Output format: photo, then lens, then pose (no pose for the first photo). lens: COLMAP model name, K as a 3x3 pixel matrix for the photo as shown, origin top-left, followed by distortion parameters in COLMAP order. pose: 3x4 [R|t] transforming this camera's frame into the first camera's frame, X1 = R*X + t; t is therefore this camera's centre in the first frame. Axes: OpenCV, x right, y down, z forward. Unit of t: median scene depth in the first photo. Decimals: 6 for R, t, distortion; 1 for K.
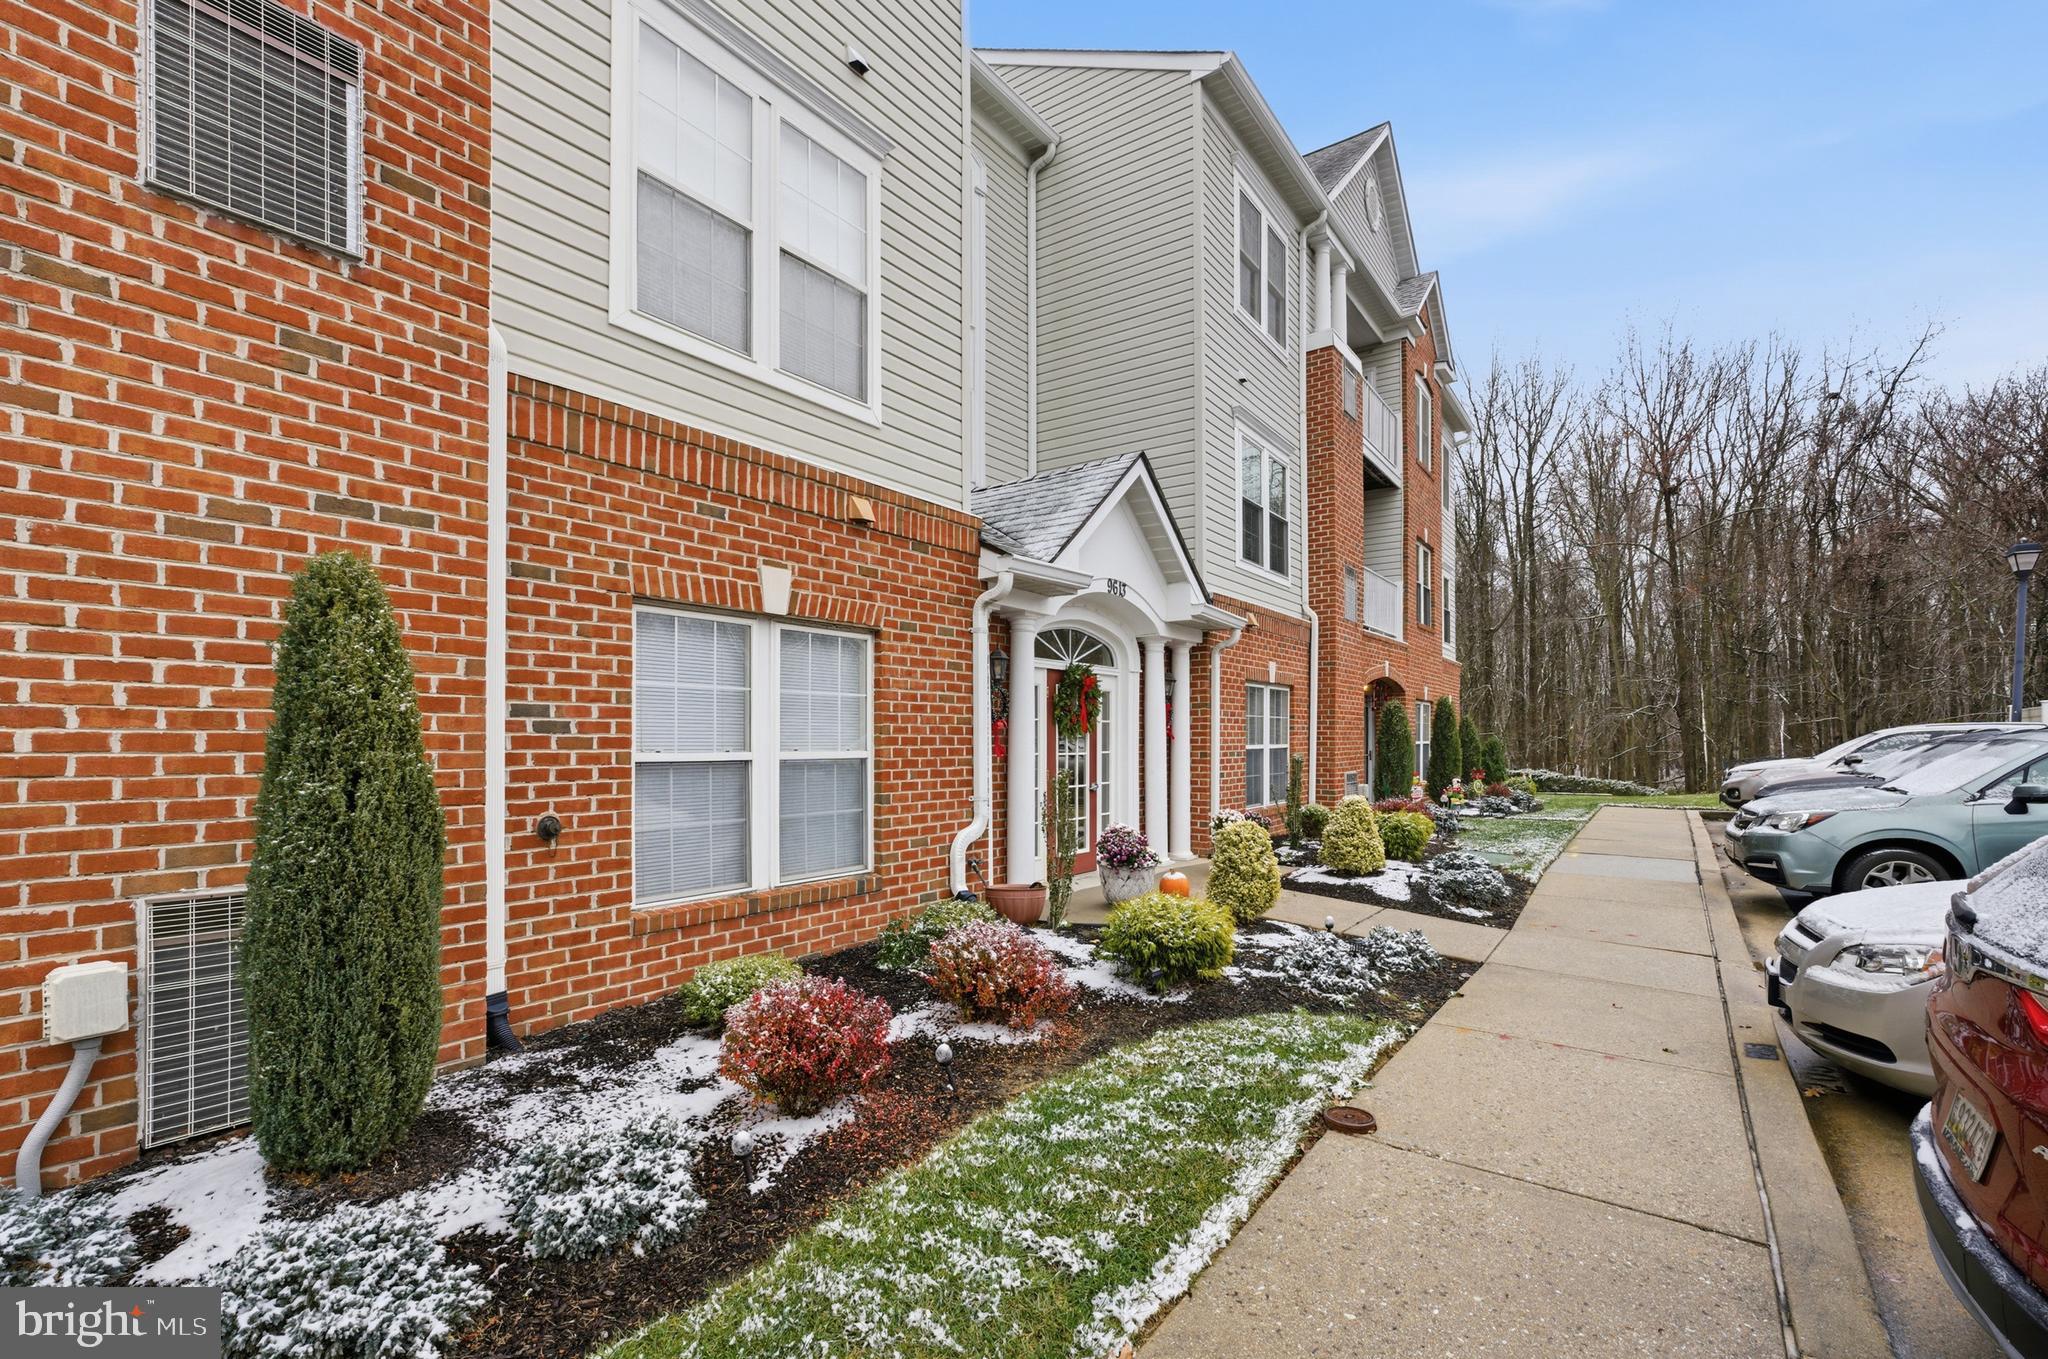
lens RADIAL K [[897.2, 0, 1024.0], [0, 897.2, 679.5], [0, 0, 1]] dist [-0.008748, -0.000075]
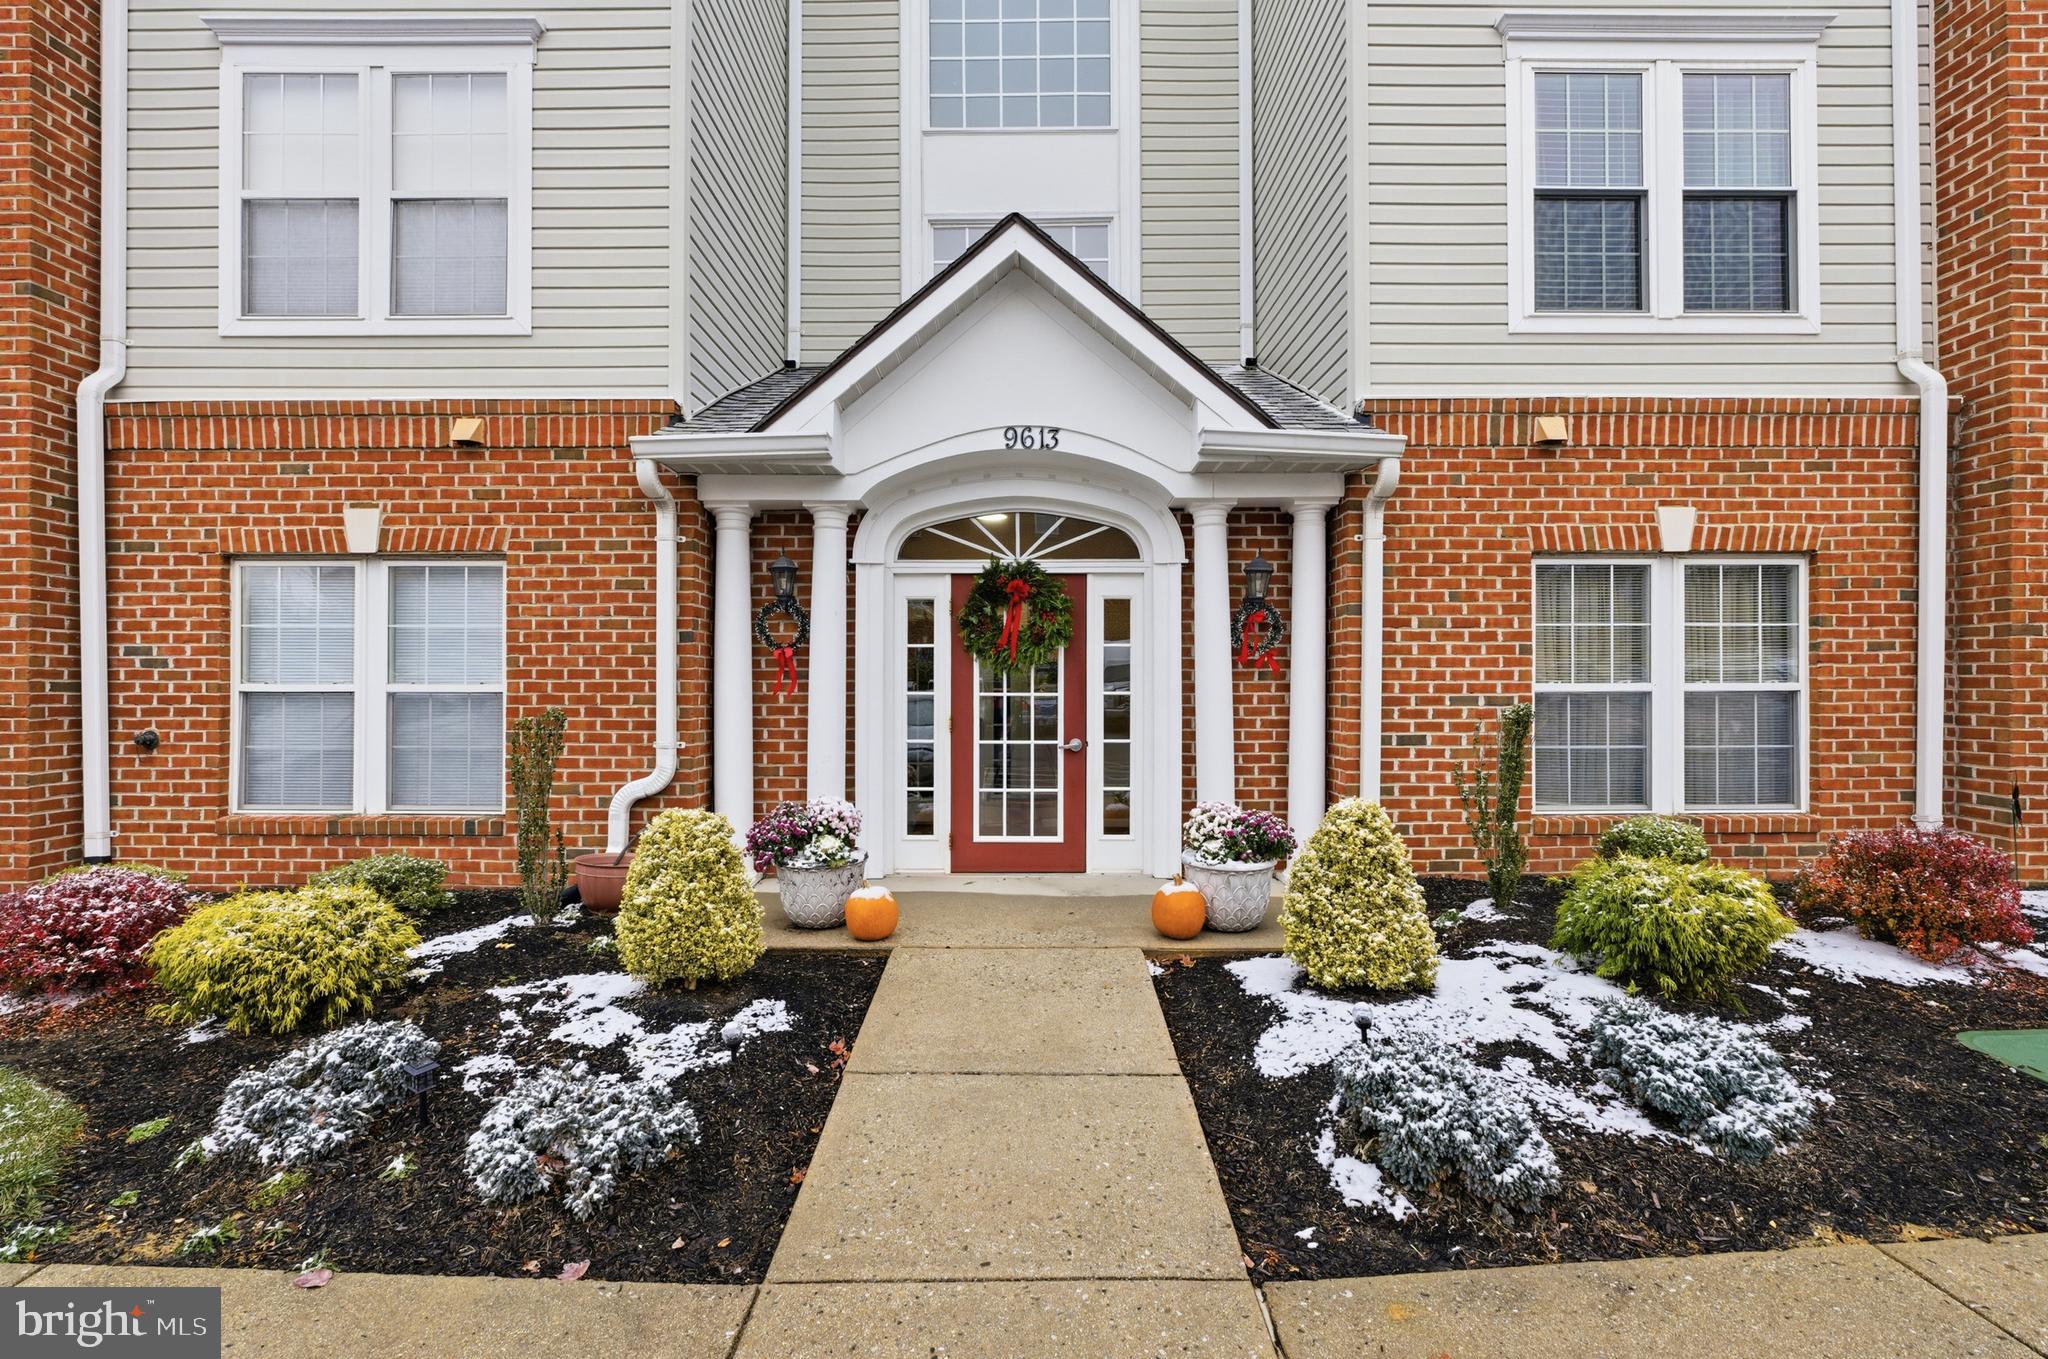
lens RADIAL K [[887.4, 0, 1022.6], [0, 887.4, 658.6], [0, 0, 1]] dist [-0.002570, -0.000099]
pose [[0.589030, -0.039723, -0.807135, 1.067963], [0.054503, 0.998470, -0.009364, 0.108079], [0.806271, -0.038476, 0.590293, 1.066378]]
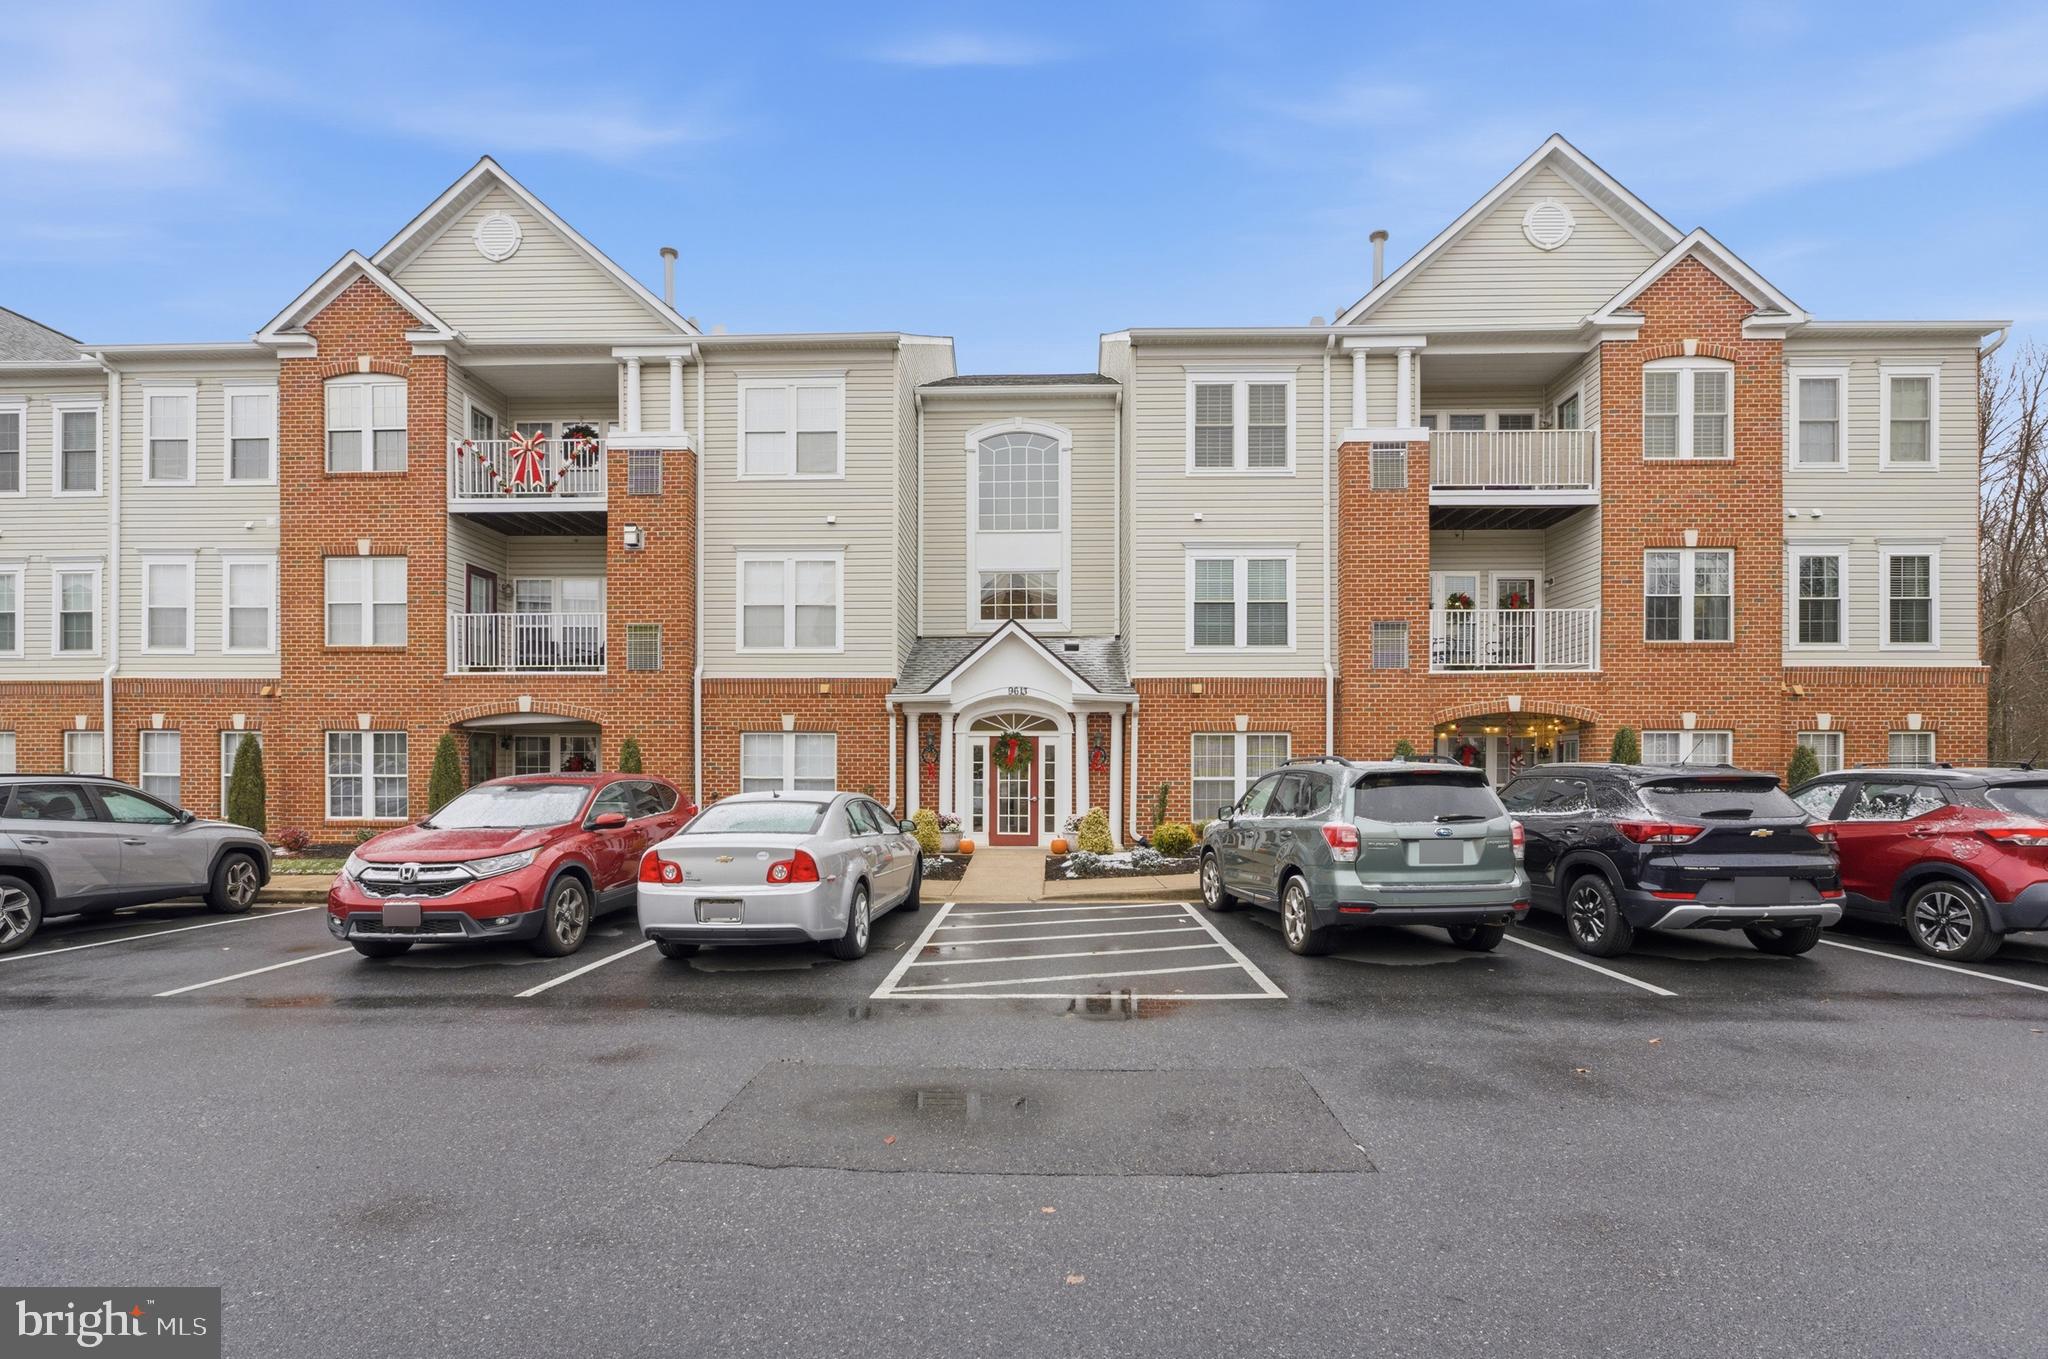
lens RADIAL K [[887.4, 0, 1022.6], [0, 887.4, 658.6], [0, 0, 1]] dist [-0.002570, -0.000099]
pose [[0.569683, -0.117749, -0.813386, 2.817159], [0.051960, 0.992864, -0.107339, 0.052220], [0.820220, 0.018886, 0.571736, -0.078383]]
